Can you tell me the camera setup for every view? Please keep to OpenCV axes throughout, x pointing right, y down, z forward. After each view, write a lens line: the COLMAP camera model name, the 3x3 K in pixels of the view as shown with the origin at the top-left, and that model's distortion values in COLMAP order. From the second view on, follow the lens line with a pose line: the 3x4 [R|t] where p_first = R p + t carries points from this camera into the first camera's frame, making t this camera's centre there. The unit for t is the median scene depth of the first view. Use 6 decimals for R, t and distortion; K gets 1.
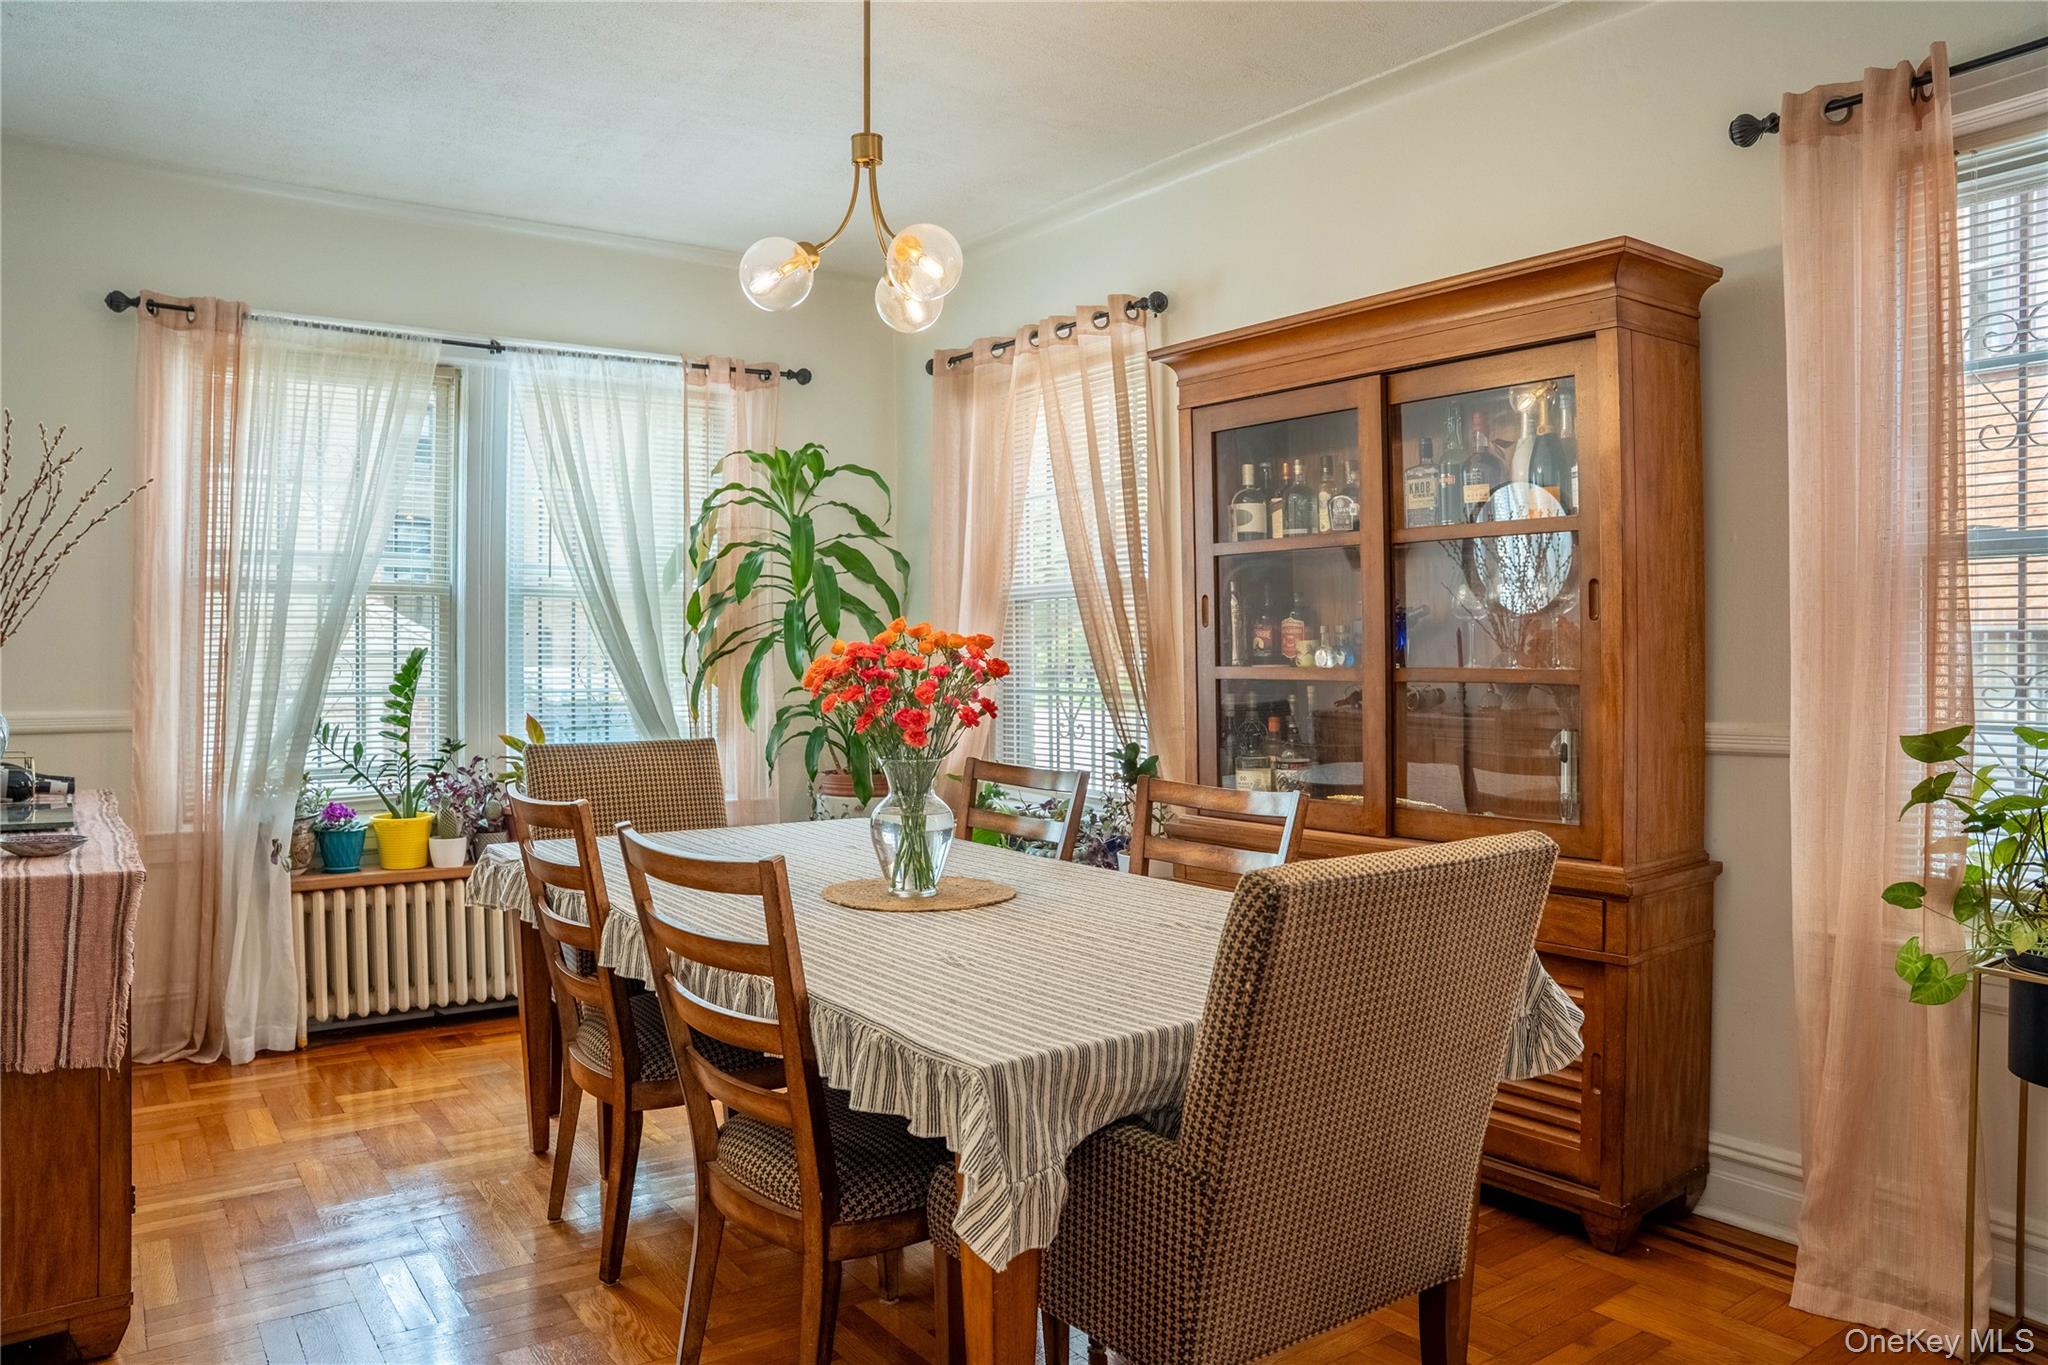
lens RADIAL K [[1424.3, 0, 1024.0], [0, 1424.3, 682.5], [0, 0, 1]] dist [-0.178672, 0.132873]
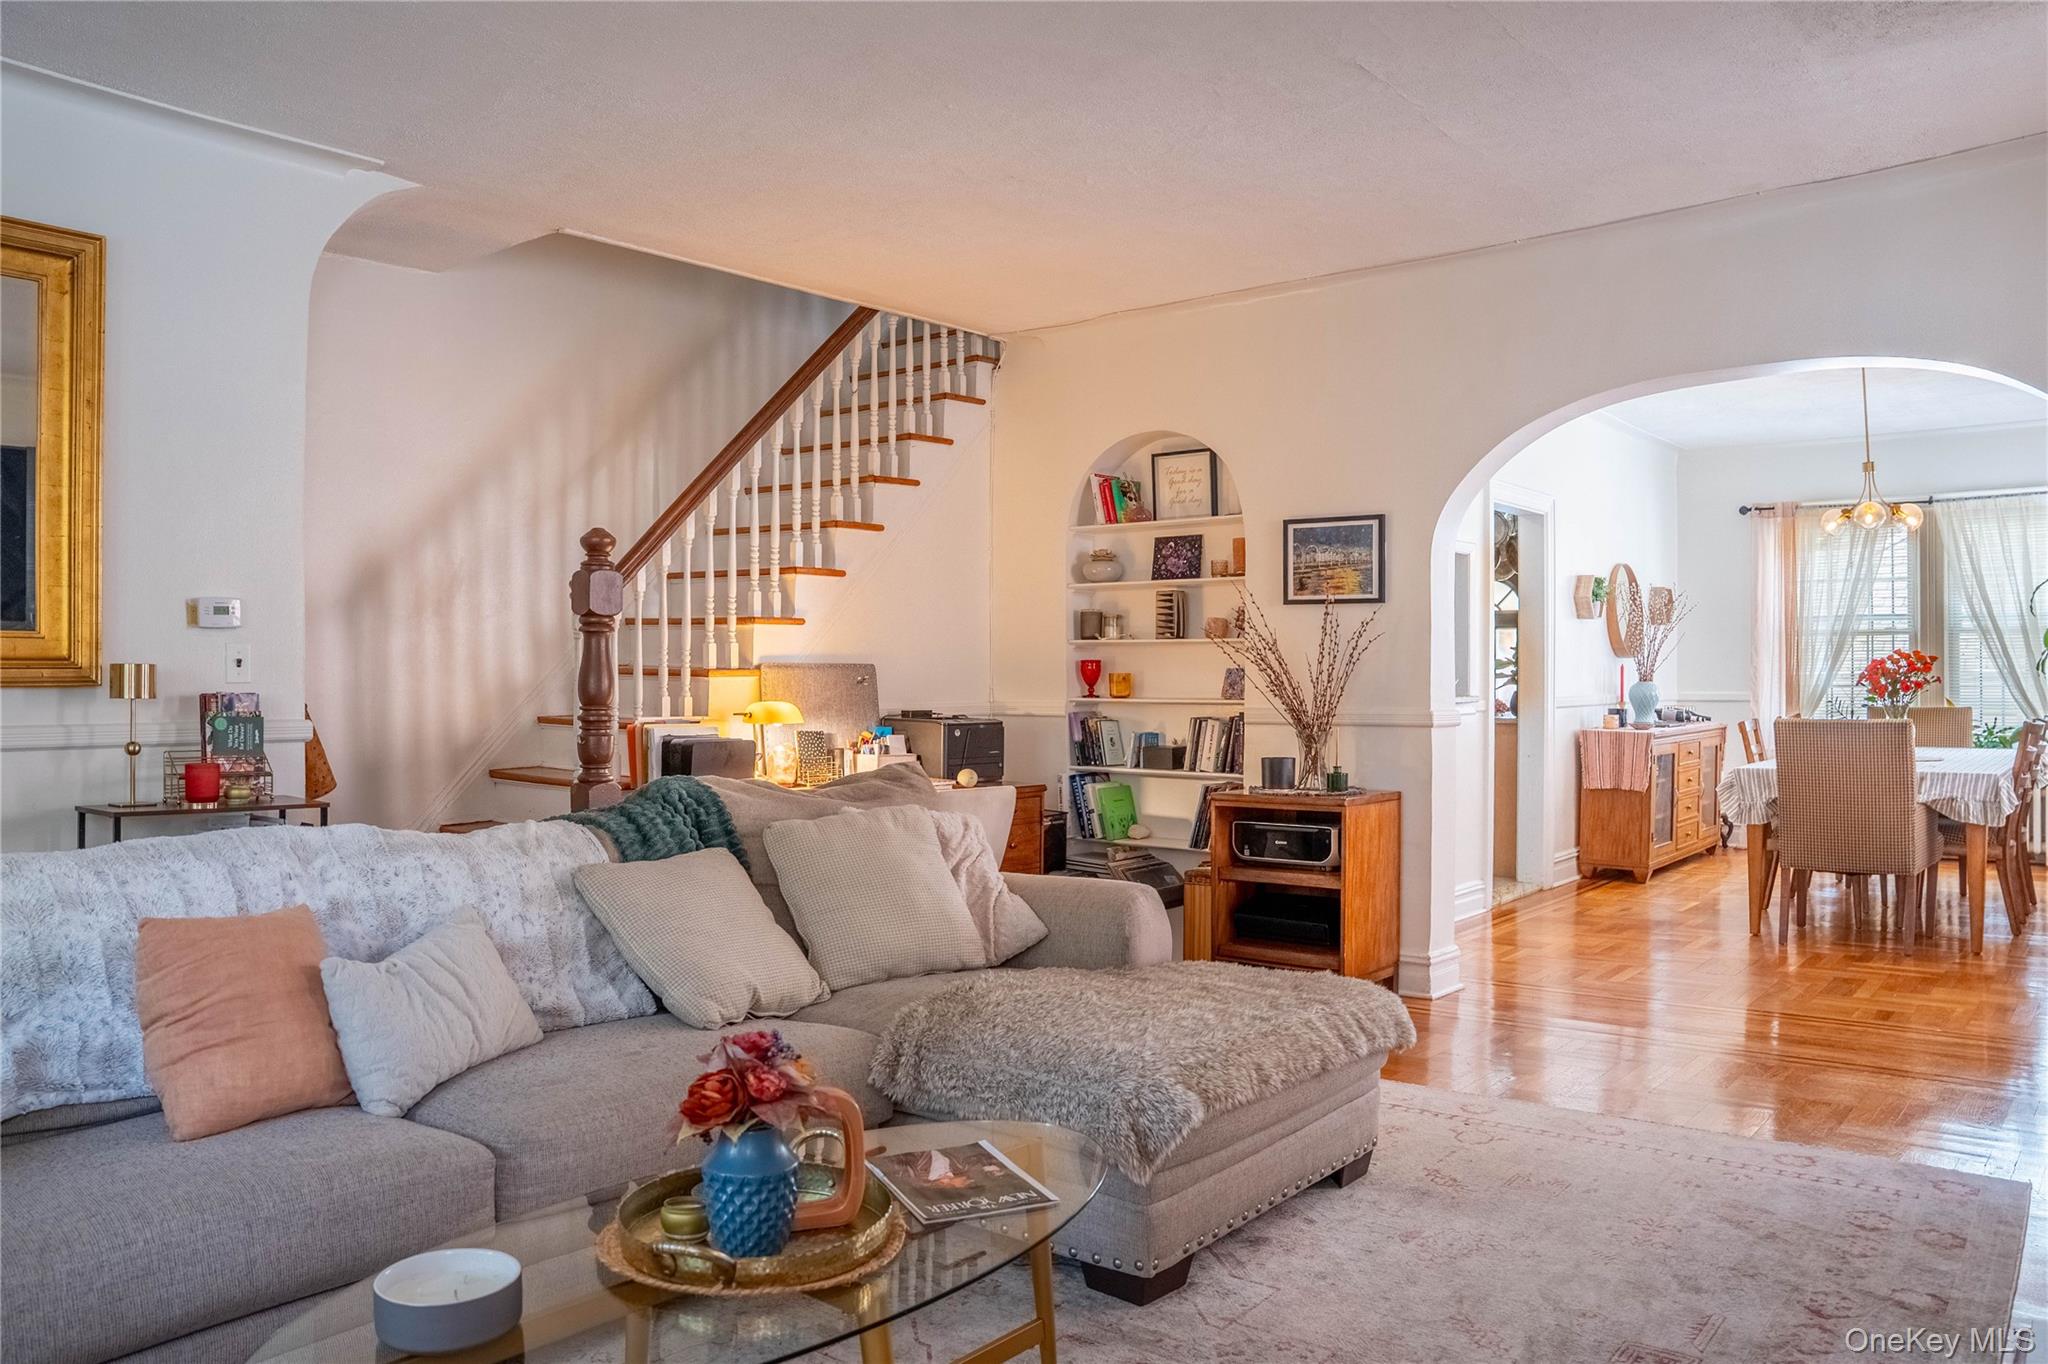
lens RADIAL K [[1496.1, 0, 1024.0], [0, 1496.1, 682.0], [0, 0, 1]] dist [-0.181671, 0.133638]
pose [[0.258288, -0.000600, -0.966068, 1.310829], [-0.013581, 0.999899, -0.004252, 0.030619], [0.965972, 0.014218, 0.258254, -0.768487]]
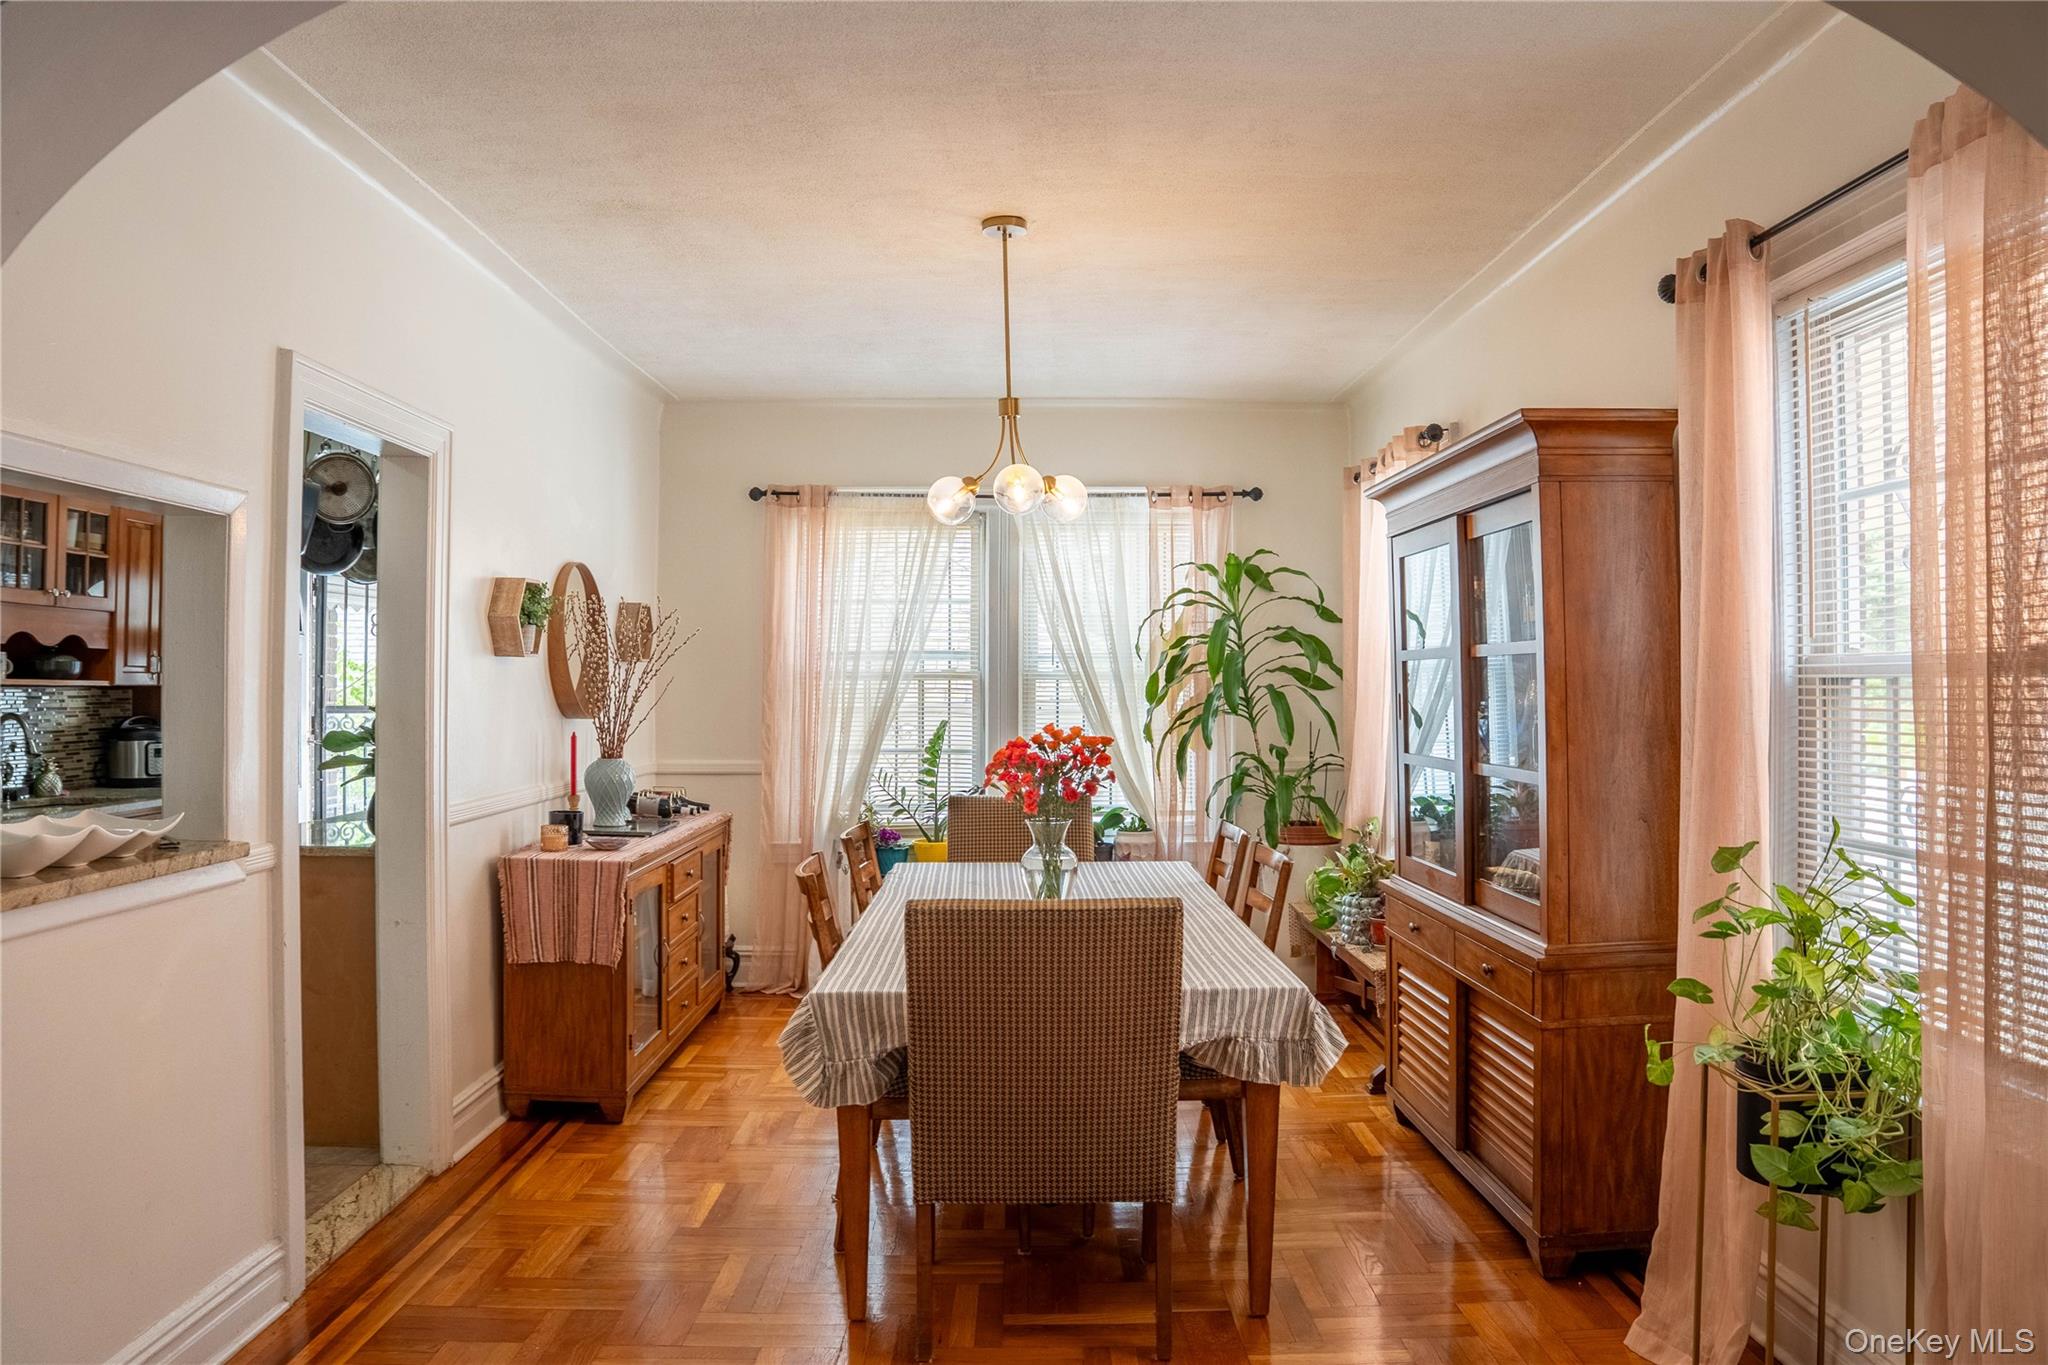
lens RADIAL K [[1444.9, 0, 1024.0], [0, 1444.9, 682.5], [0, 0, 1]] dist [-0.172611, 0.126535]
pose [[0.817155, -0.003096, -0.576410, 0.503045], [-0.008936, 0.999797, -0.018038, -0.040526], [0.576349, 0.019891, 0.816962, -0.151755]]
